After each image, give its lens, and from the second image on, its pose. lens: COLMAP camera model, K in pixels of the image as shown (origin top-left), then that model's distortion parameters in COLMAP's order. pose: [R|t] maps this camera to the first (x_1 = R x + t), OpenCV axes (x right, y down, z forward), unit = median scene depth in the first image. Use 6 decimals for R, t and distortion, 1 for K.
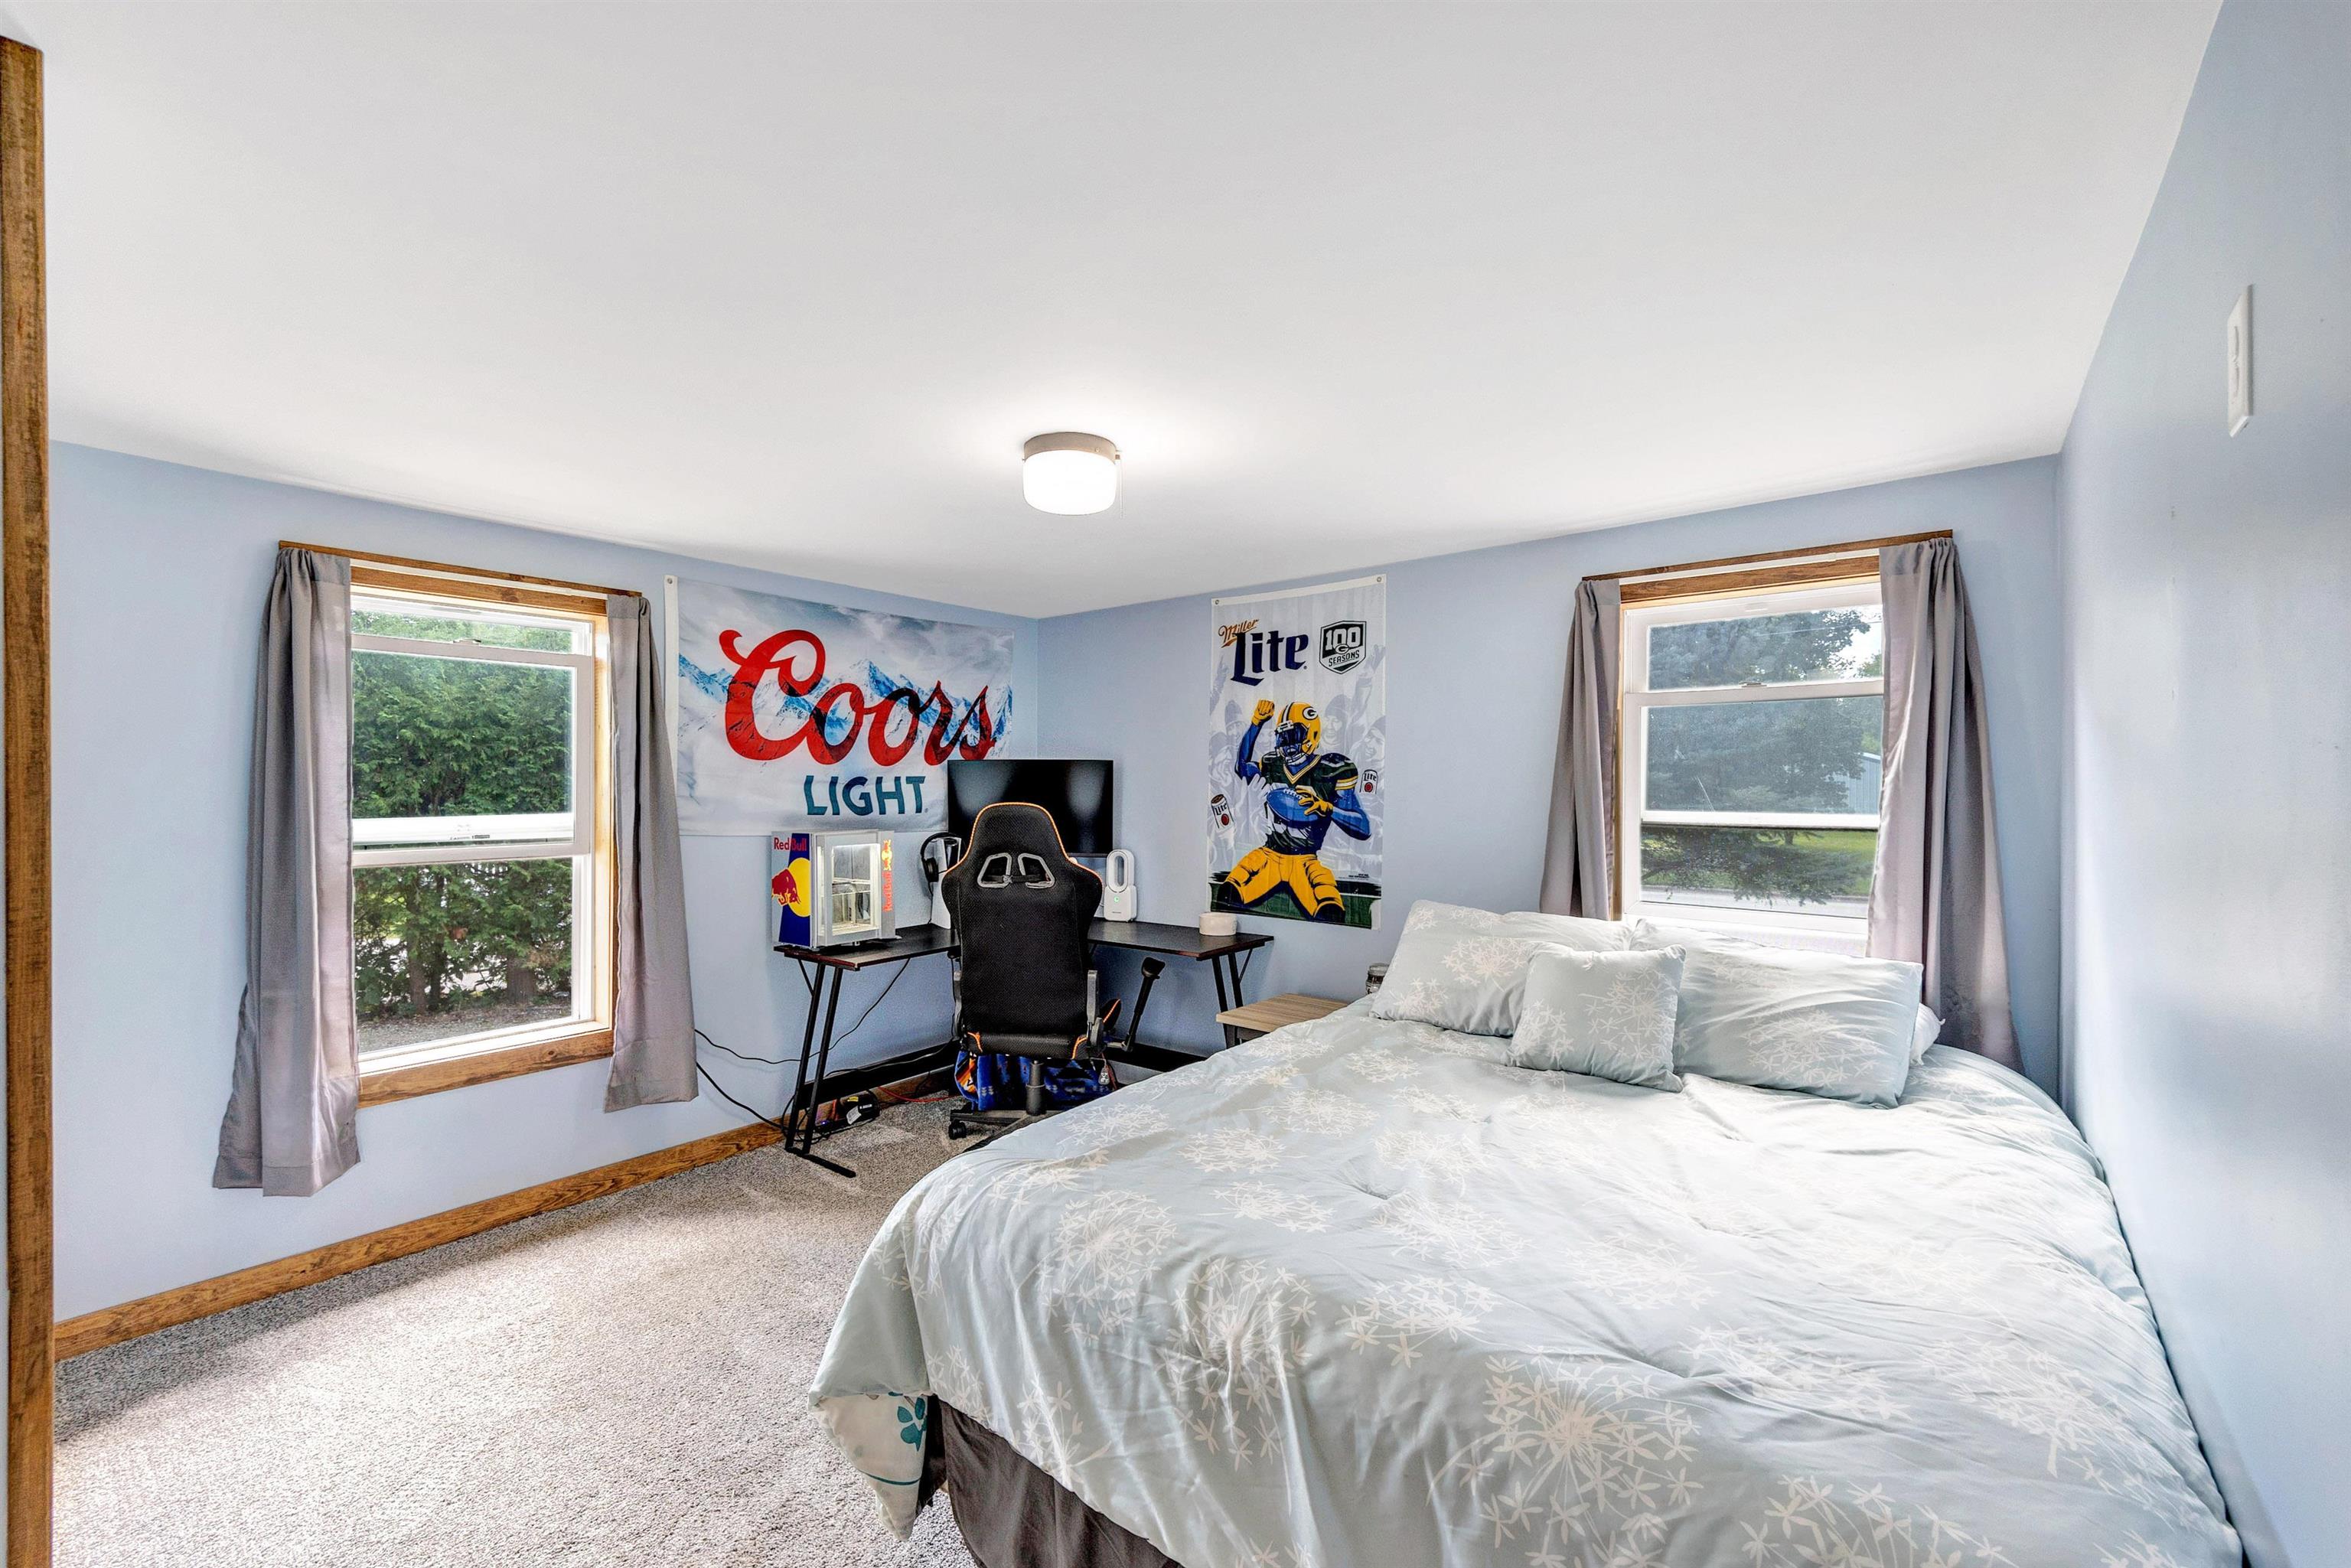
lens RADIAL K [[949.7, 0, 1166.6], [0, 949.7, 776.9], [0, 0, 1]] dist [0.001873, 0.000362]
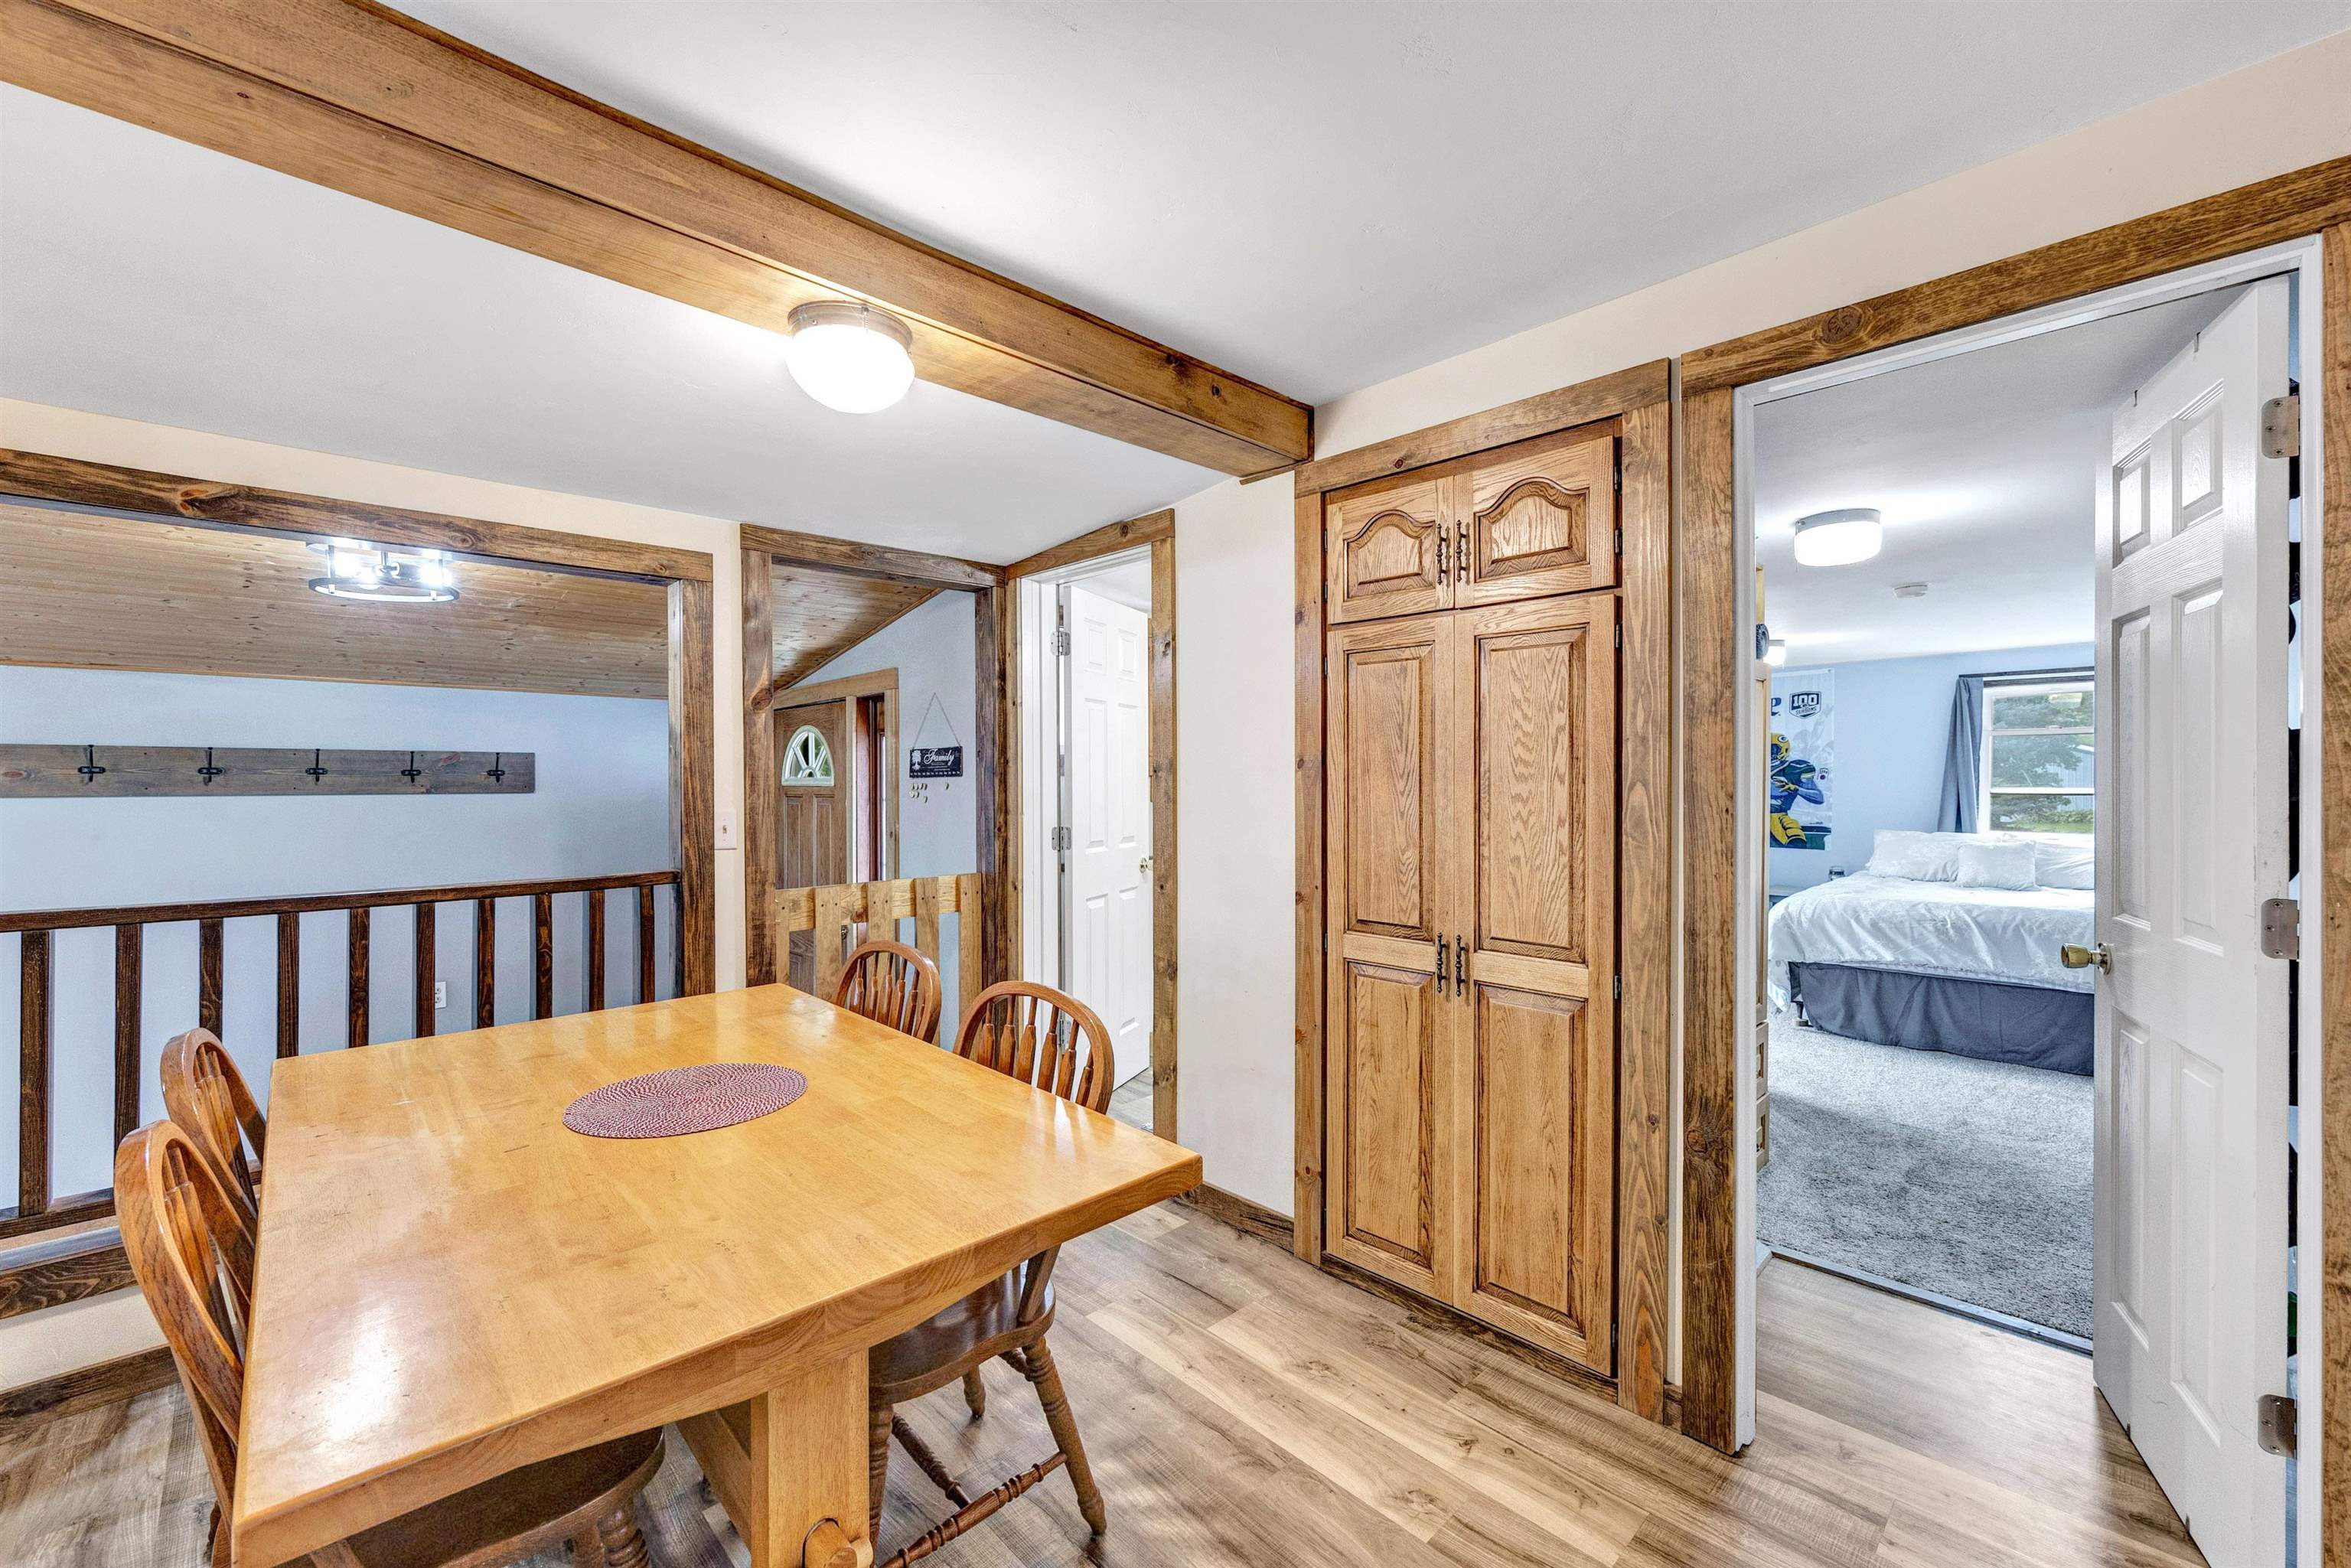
lens RADIAL K [[949.7, 0, 1159.7], [0, 949.7, 777.6], [0, 0, 1]] dist [0.001873, 0.000362]
pose [[0.991605, -0.007270, -0.129099, -0.885848], [0.007775, 0.999964, 0.003409, -0.005476], [0.129069, -0.004385, 0.991626, -1.109586]]
